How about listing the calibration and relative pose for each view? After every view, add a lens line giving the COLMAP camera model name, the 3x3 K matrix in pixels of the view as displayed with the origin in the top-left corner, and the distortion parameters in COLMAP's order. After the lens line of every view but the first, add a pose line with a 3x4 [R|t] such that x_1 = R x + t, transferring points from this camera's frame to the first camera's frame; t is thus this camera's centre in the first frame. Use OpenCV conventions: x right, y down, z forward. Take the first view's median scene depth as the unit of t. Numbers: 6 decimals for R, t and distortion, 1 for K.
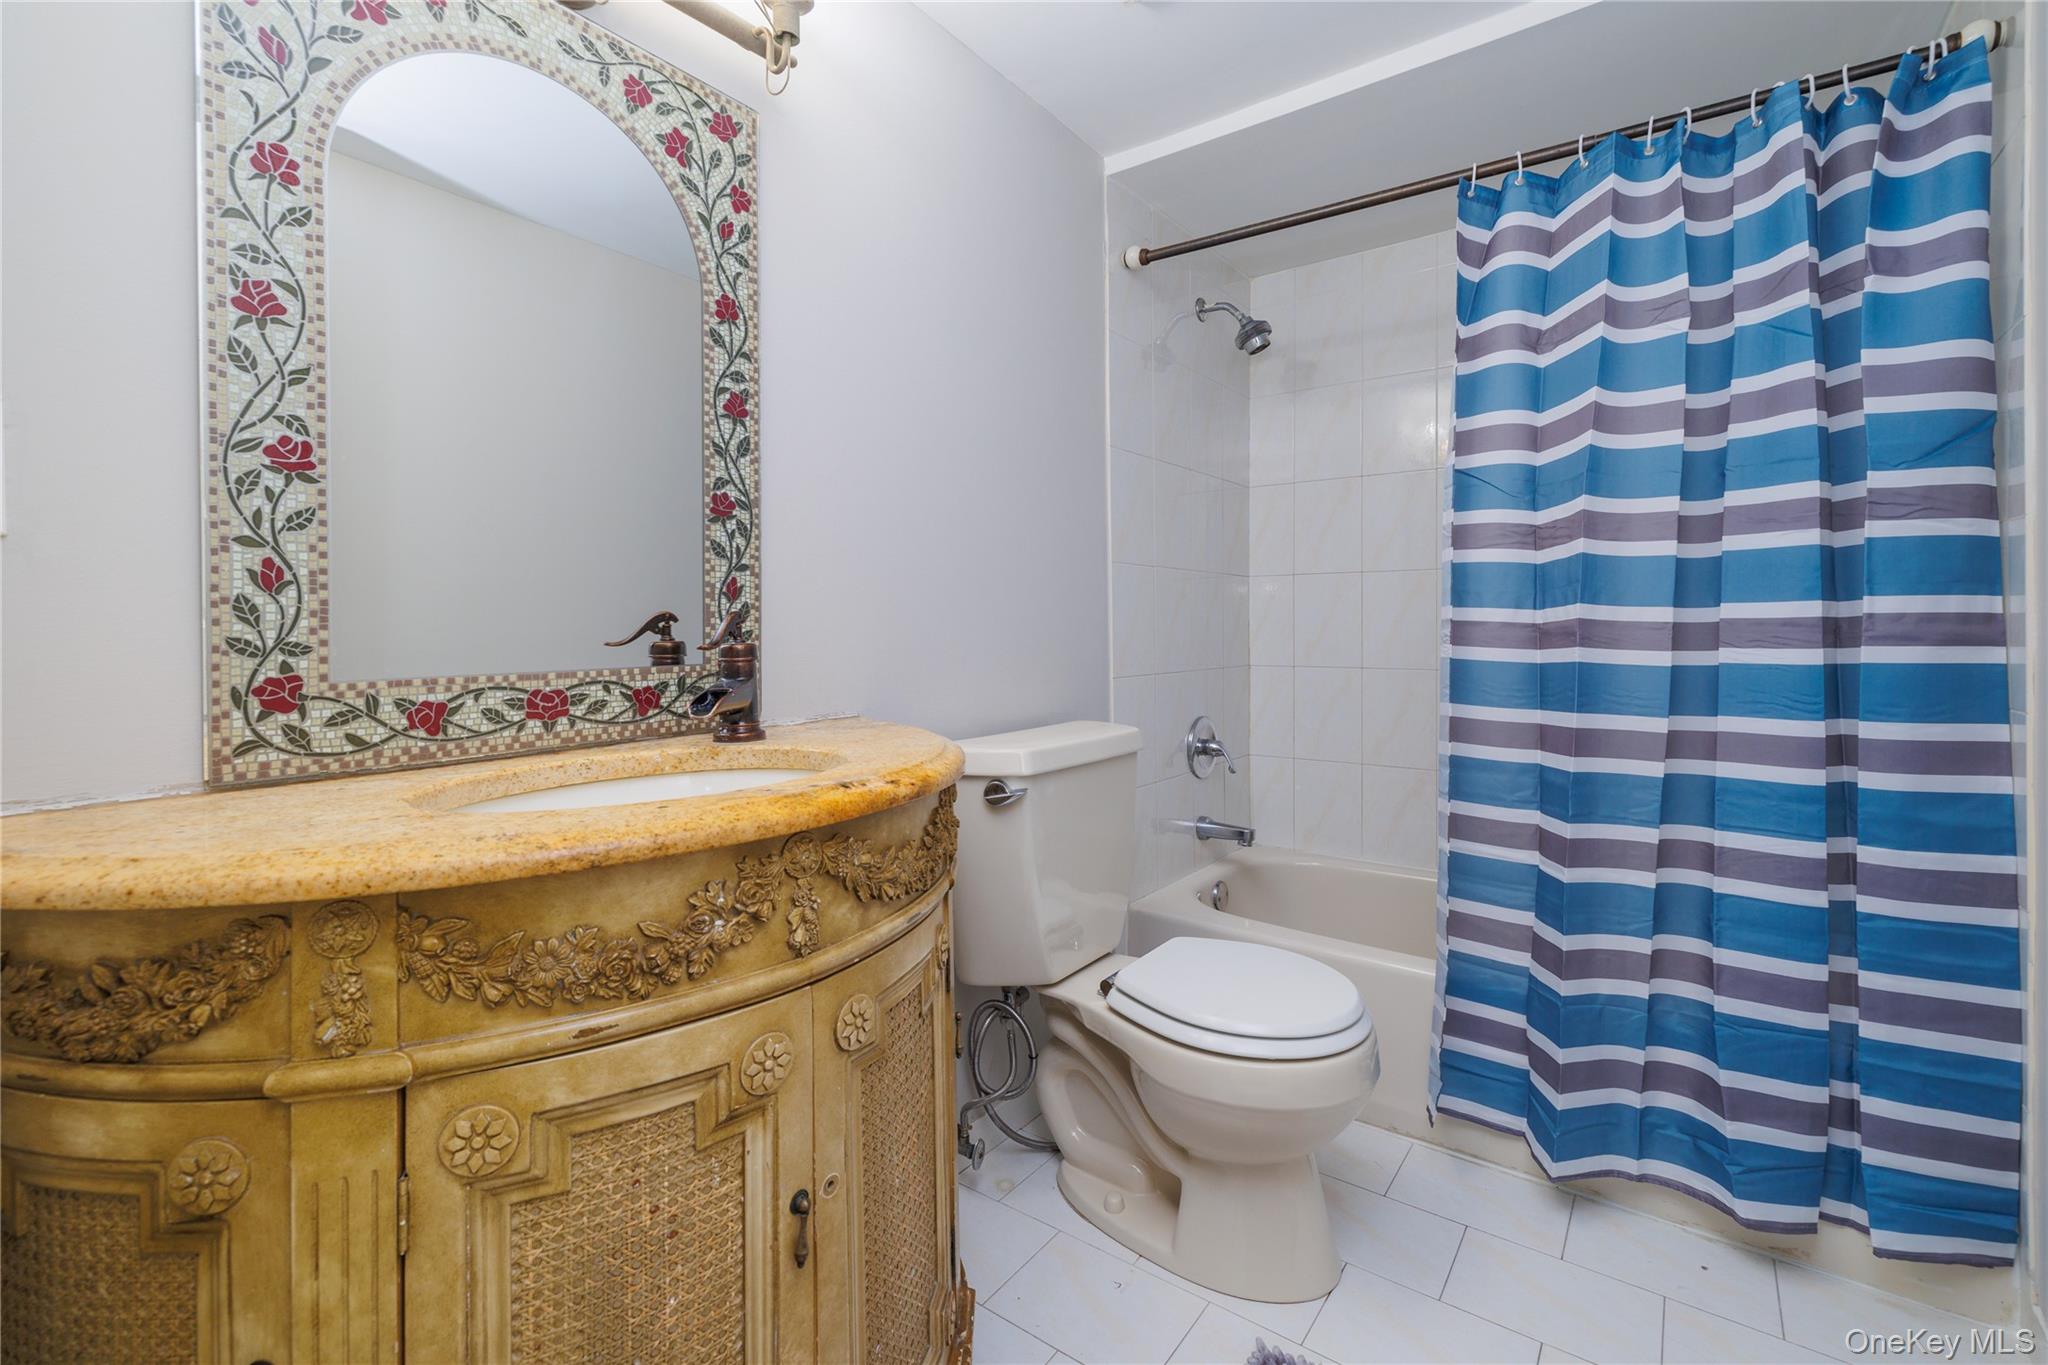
lens RADIAL K [[866.9, 0, 1061.5], [0, 866.9, 659.7], [0, 0, 1]] dist [0.000994, 0.000798]
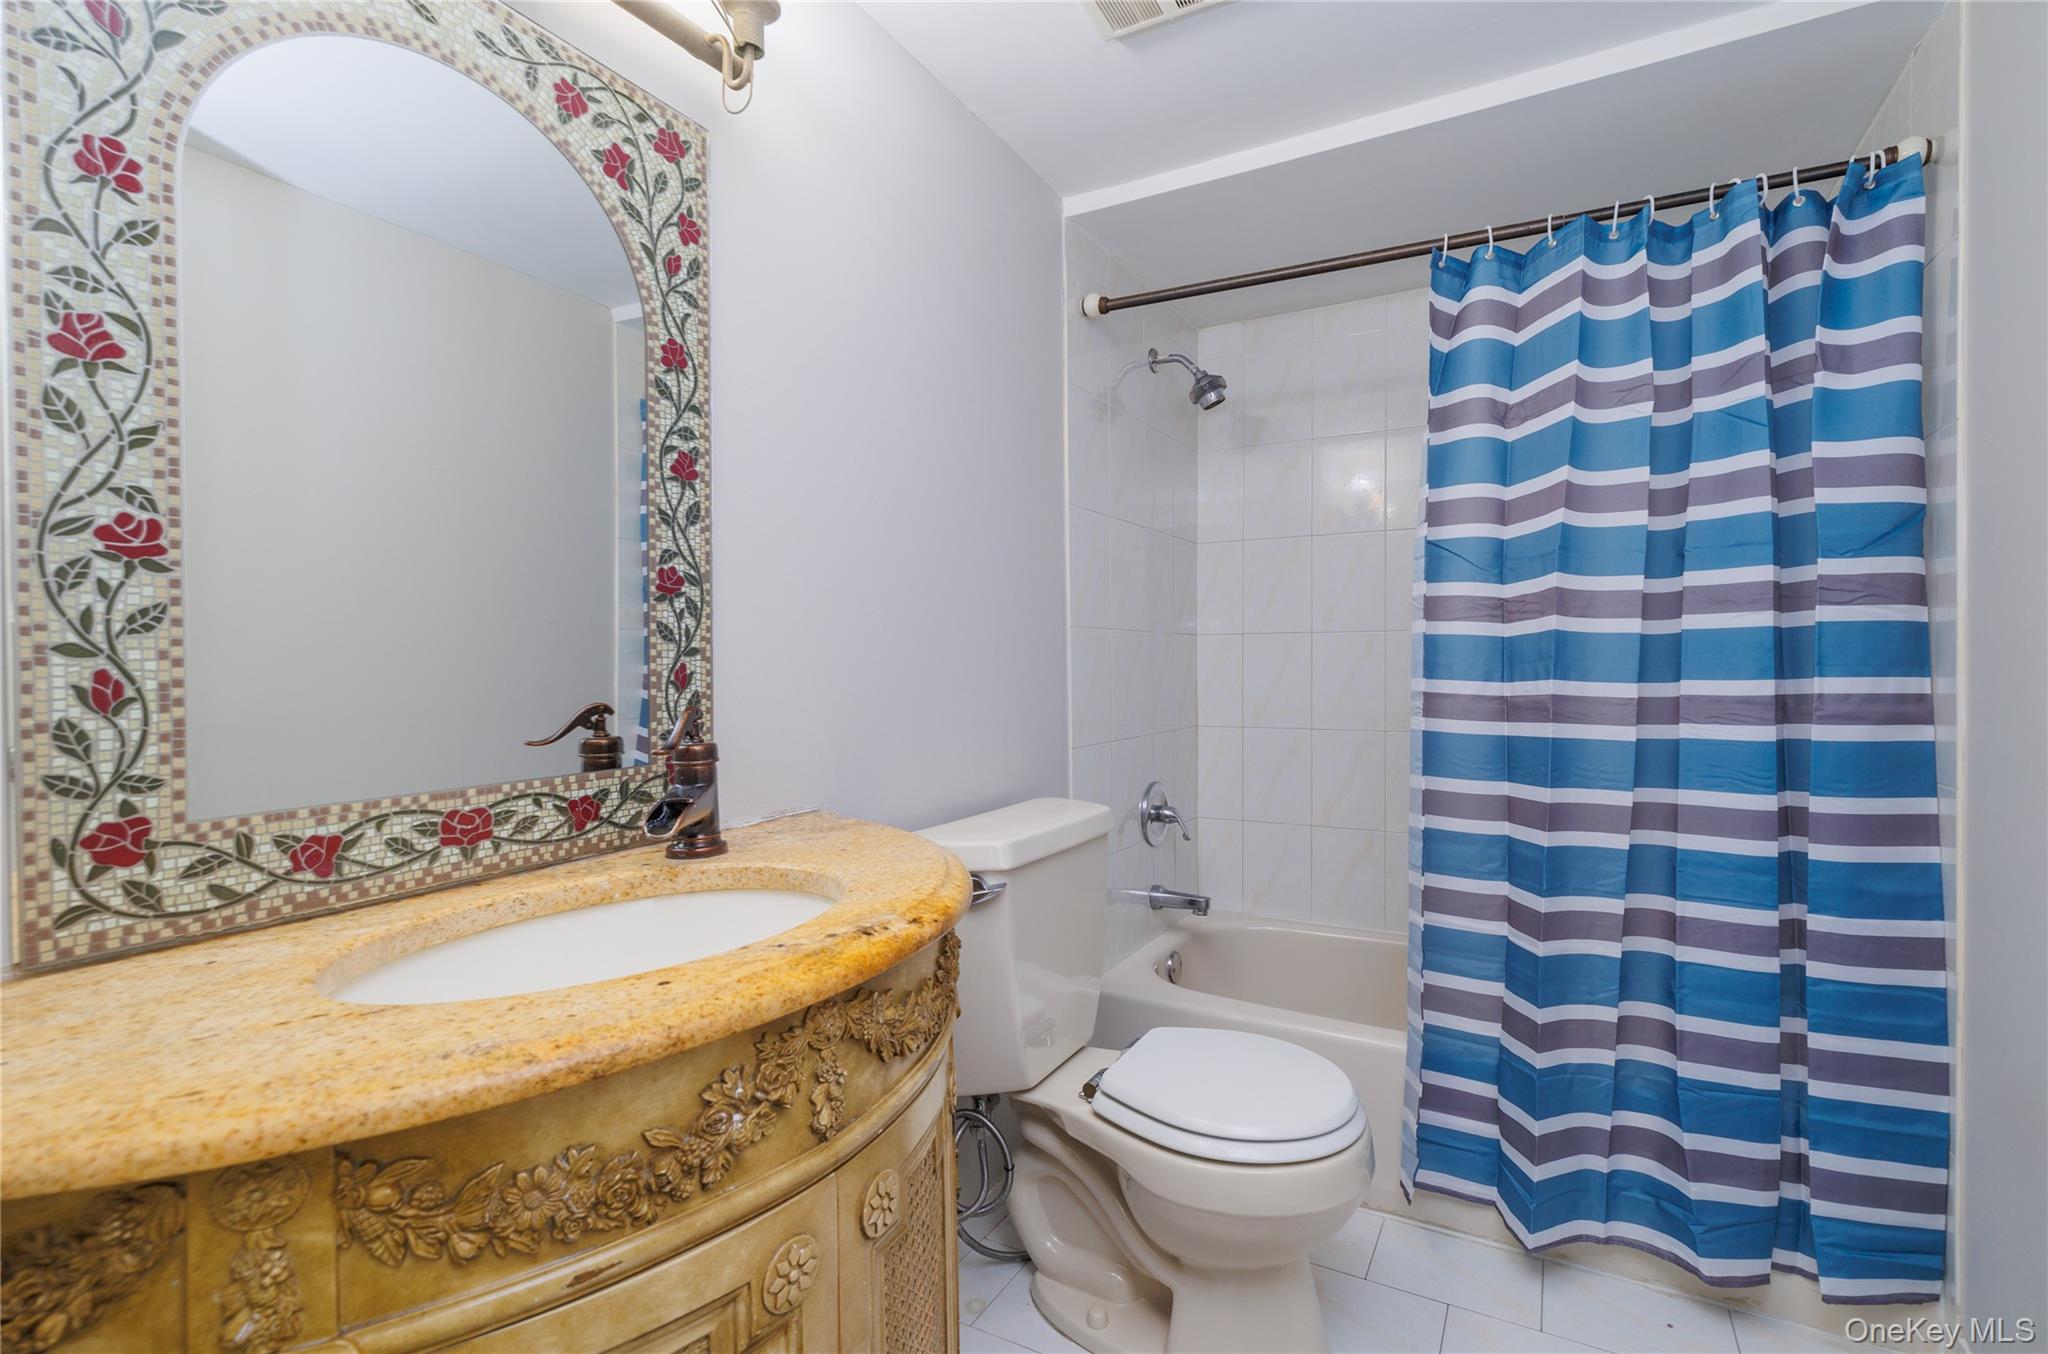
lens RADIAL K [[866.9, 0, 1021.7], [0, 866.9, 667.4], [0, 0, 1]] dist [0.000994, 0.000798]
pose [[0.990394, -0.007618, 0.138066, -0.167961], [0.007156, 0.999967, 0.003846, -0.095653], [-0.138091, -0.002821, 0.990416, 0.094481]]
